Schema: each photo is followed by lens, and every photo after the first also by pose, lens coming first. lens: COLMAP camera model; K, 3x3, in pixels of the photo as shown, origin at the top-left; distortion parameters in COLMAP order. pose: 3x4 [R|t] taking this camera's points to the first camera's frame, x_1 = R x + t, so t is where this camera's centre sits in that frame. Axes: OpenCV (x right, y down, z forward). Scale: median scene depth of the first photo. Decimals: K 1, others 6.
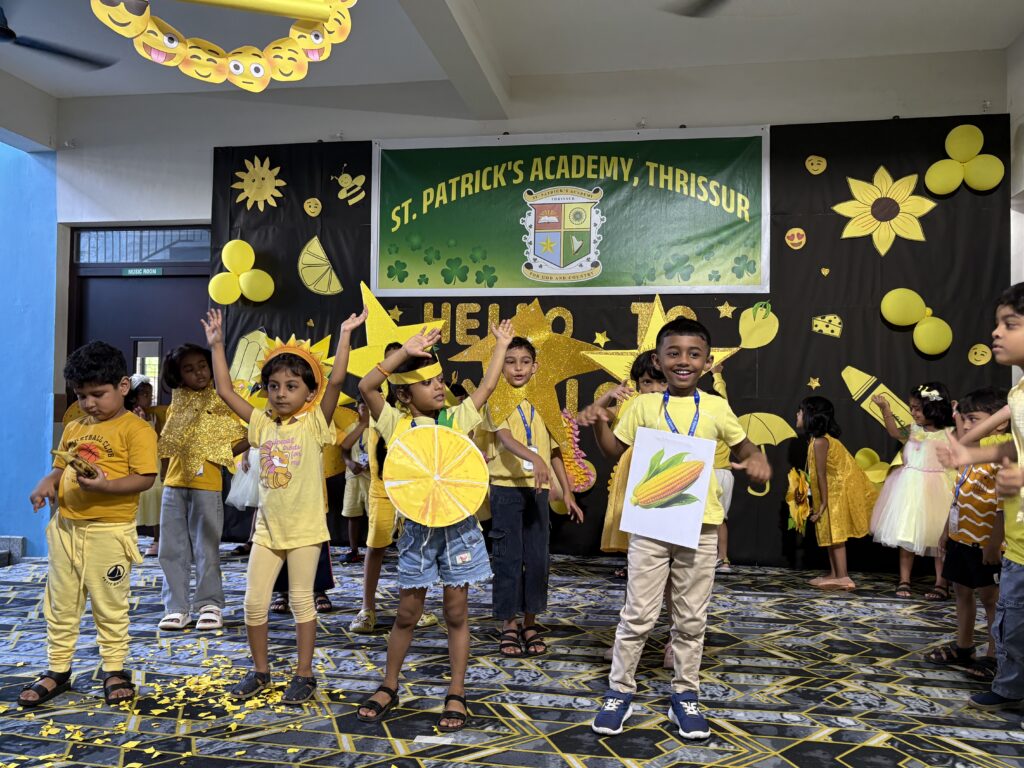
lens RADIAL K [[878.2, 0, 499.8], [0, 878.2, 394.4], [0, 0, 1]] dist [0.023247, -0.001395]
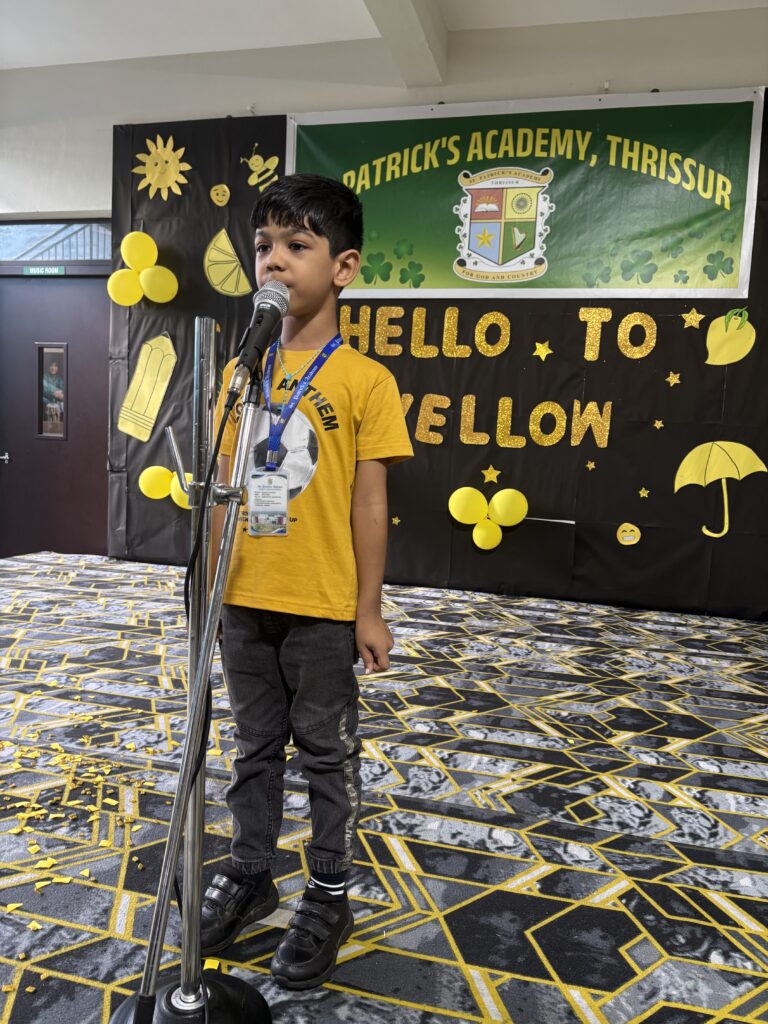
lens RADIAL K [[770.9, 0, 385.7], [0, 770.9, 520.0], [0, 0, 1]] dist [0.027039, -0.025558]
pose [[0.997290, 0.037438, -0.063326, 0.016427], [-0.029965, 0.992903, 0.115086, 0.019340], [0.067185, -0.112877, 0.991335, 0.211467]]
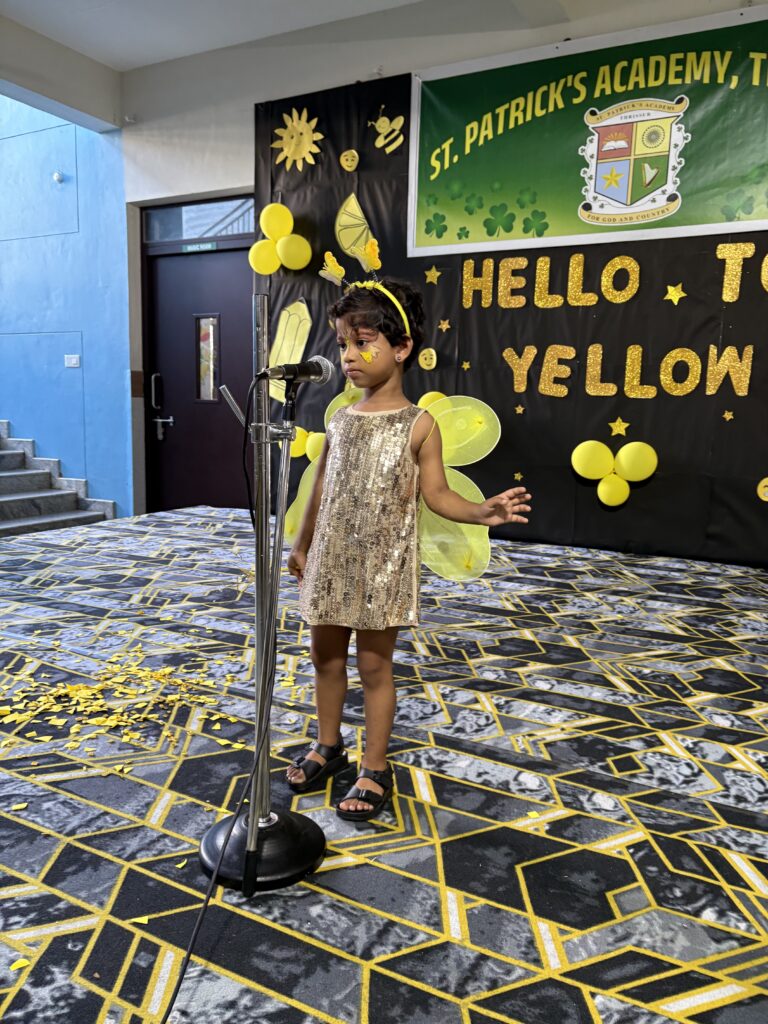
lens RADIAL K [[770.9, 0, 373.6], [0, 770.9, 504.8], [0, 0, 1]] dist [0.027039, -0.025558]
pose [[0.952385, 0.046442, -0.301339, 0.074412], [-0.001028, 0.988815, 0.149146, 0.023012], [0.304896, -0.141734, 0.941780, 0.210009]]
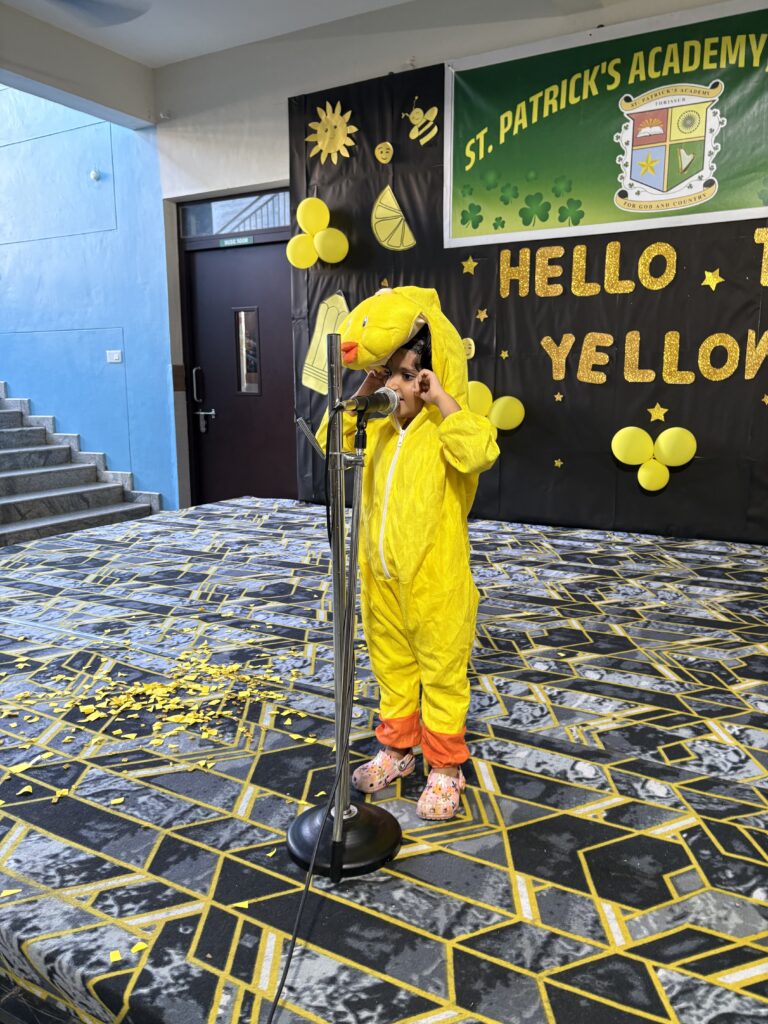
lens RADIAL K [[770.9, 0, 388.0], [0, 770.9, 505.6], [0, 0, 1]] dist [0.027039, -0.025558]
pose [[0.946036, 0.033252, -0.322351, 0.068792], [0.026519, 0.983442, 0.179274, 0.006572], [0.322975, -0.178148, 0.929489, 0.191400]]
